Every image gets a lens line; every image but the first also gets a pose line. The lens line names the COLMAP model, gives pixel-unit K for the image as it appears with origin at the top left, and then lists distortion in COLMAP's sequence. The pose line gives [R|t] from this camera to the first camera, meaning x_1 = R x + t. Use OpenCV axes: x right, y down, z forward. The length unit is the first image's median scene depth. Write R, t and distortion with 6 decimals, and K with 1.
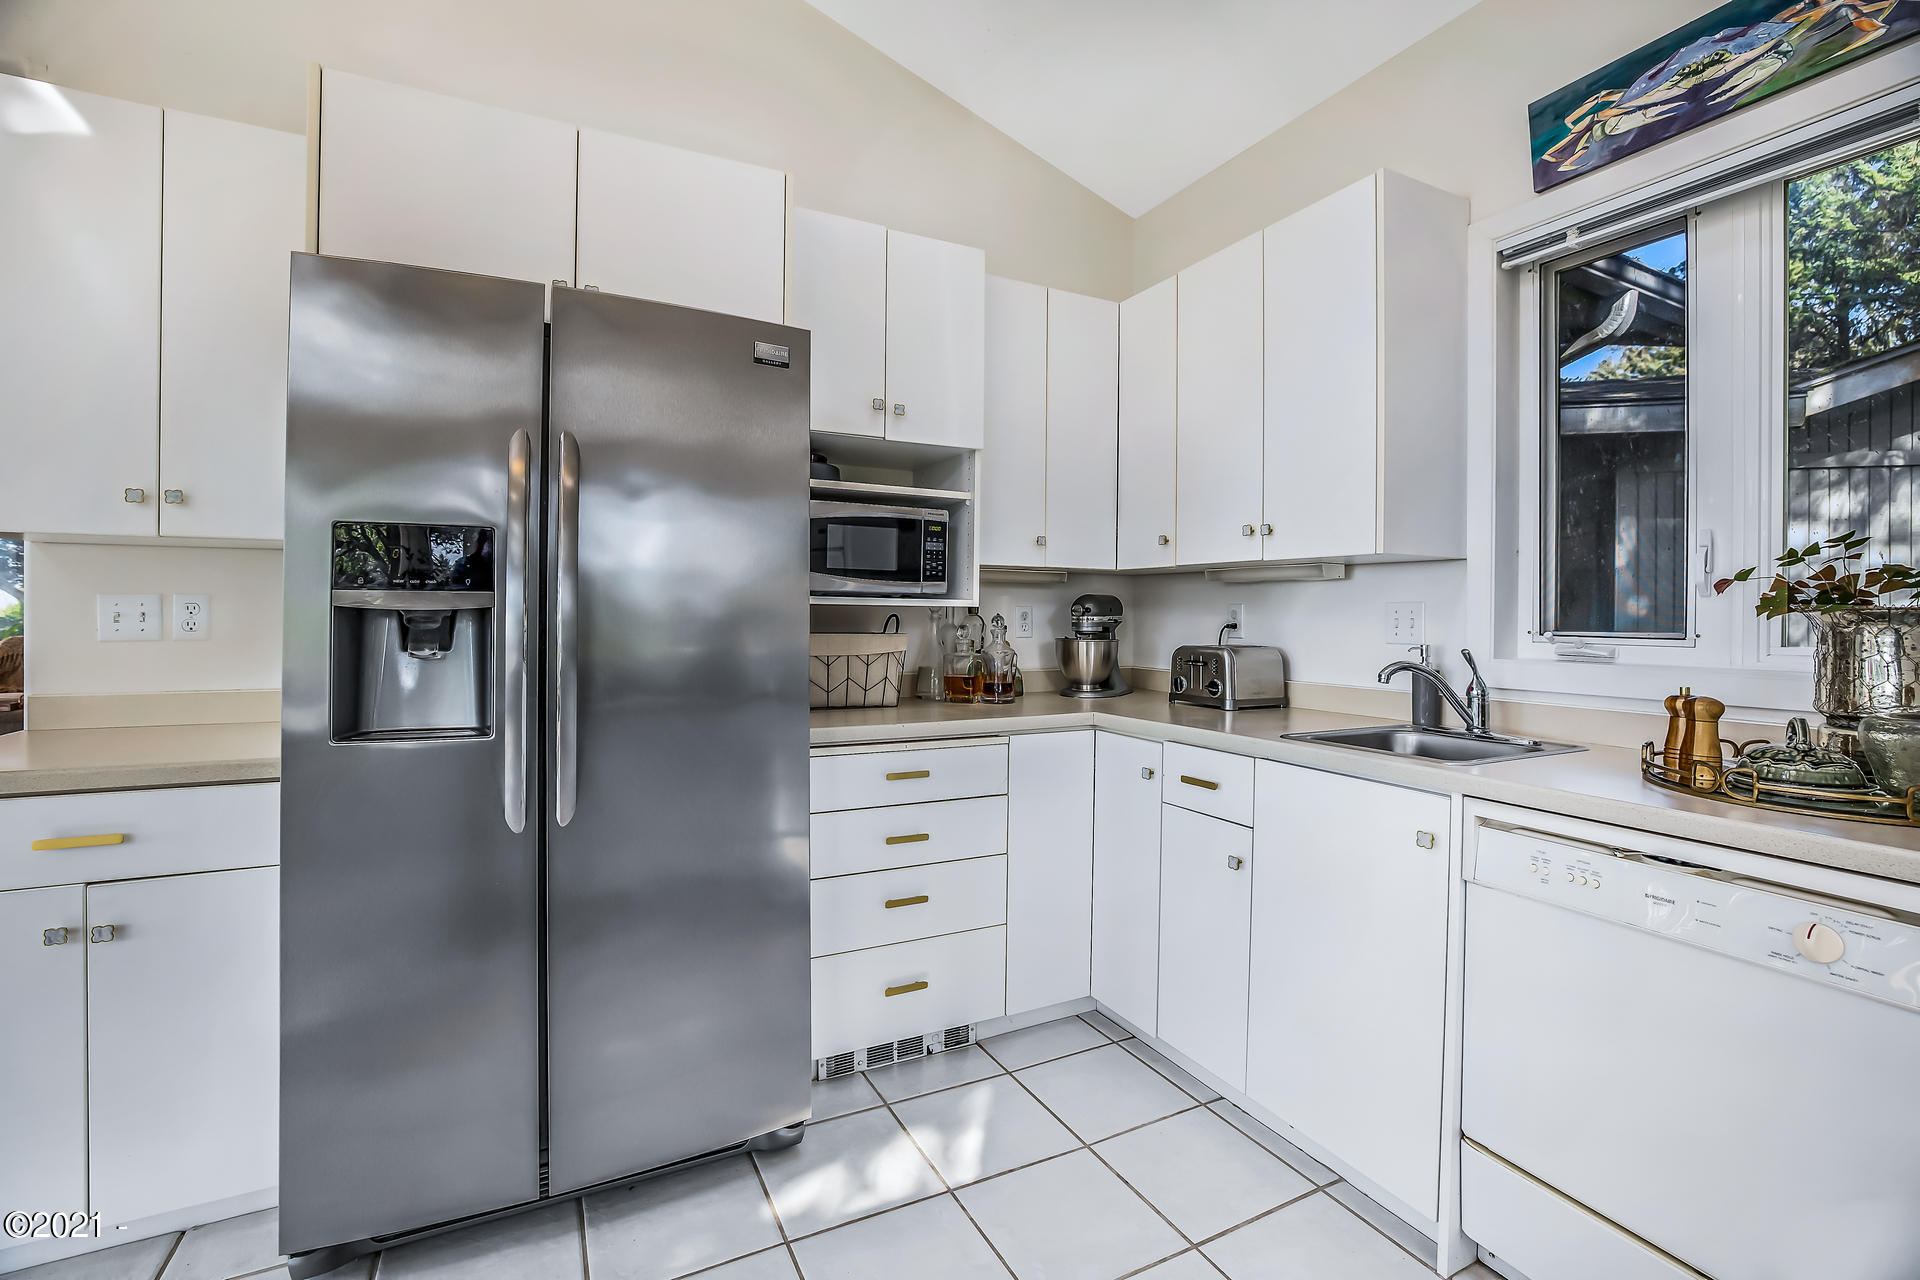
lens RADIAL K [[861.0, 0, 963.8], [0, 861.0, 611.3], [0, 0, 1]] dist [0.000121, -0.000036]
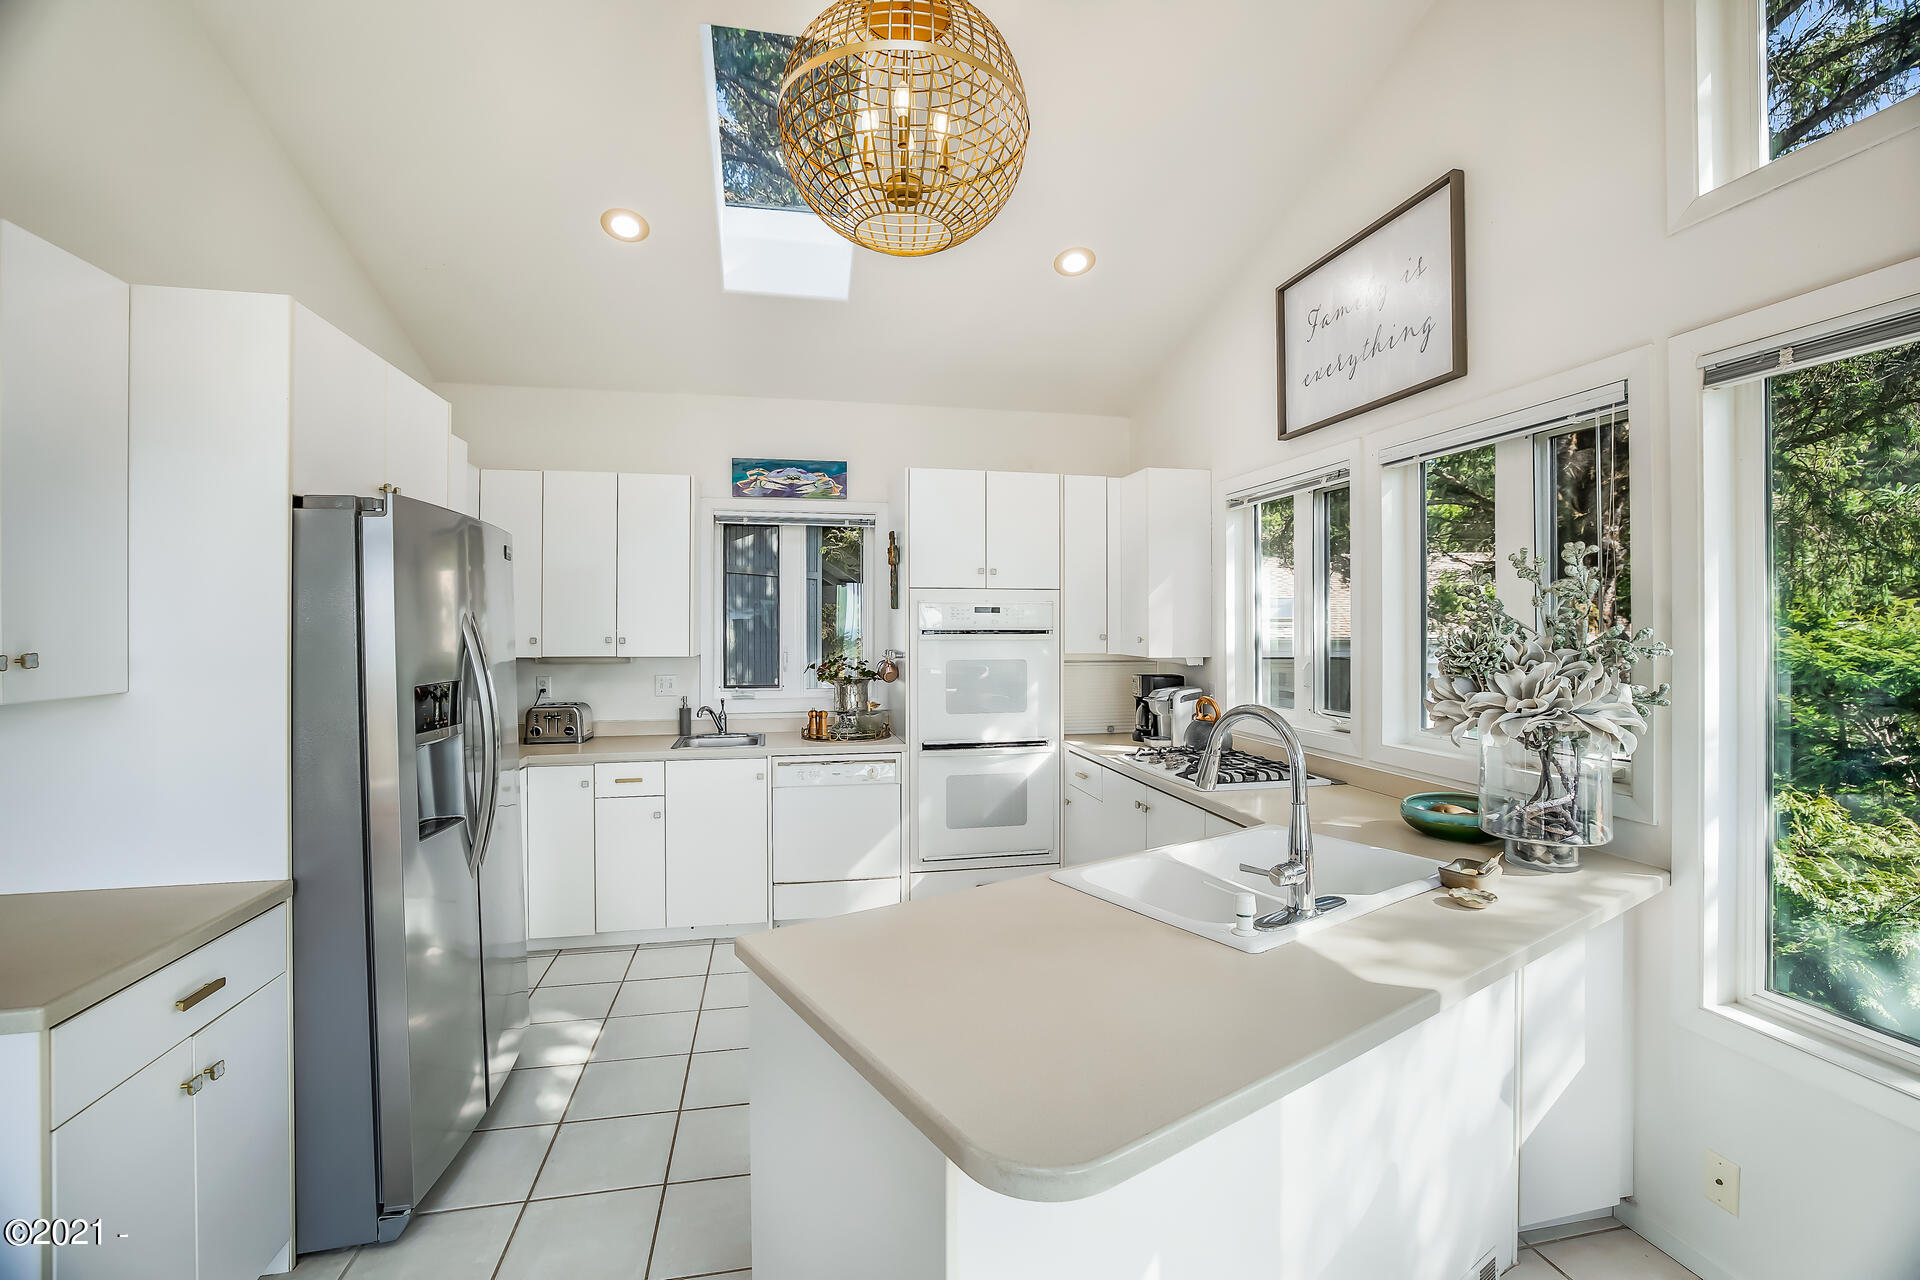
lens RADIAL K [[861.0, 0, 959.5], [0, 861.0, 634.2], [0, 0, 1]] dist [0.000121, -0.000036]
pose [[0.256833, -0.010079, 0.966403, -1.533368], [-0.000492, 0.999944, 0.010560, -0.157161], [-0.966456, -0.003188, 0.256814, -0.190199]]
